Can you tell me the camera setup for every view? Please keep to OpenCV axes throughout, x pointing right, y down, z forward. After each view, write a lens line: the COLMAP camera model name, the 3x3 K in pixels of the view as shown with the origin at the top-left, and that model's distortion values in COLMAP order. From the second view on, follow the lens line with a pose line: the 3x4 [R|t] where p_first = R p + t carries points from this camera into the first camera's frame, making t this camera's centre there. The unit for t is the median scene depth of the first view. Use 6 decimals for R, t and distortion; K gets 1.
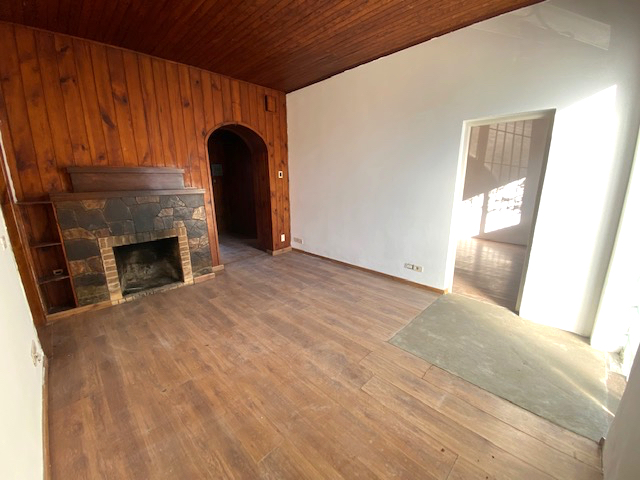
lens RADIAL K [[260.3, 0, 317.1], [0, 260.3, 238.9], [0, 0, 1]] dist [0.013282, -0.003862]
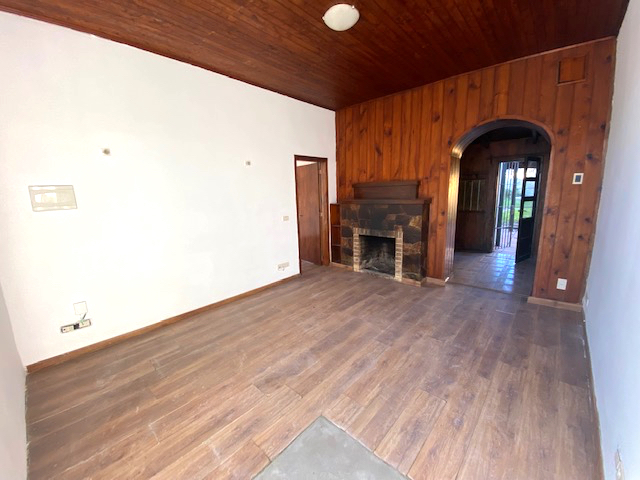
lens RADIAL K [[260.3, 0, 323.3], [0, 260.3, 237.8], [0, 0, 1]] dist [0.013282, -0.003862]
pose [[0.043866, 0.185954, -0.981579, 0.707662], [-0.199539, 0.964358, 0.173774, -0.172895], [0.978907, 0.188241, 0.079408, 0.667430]]
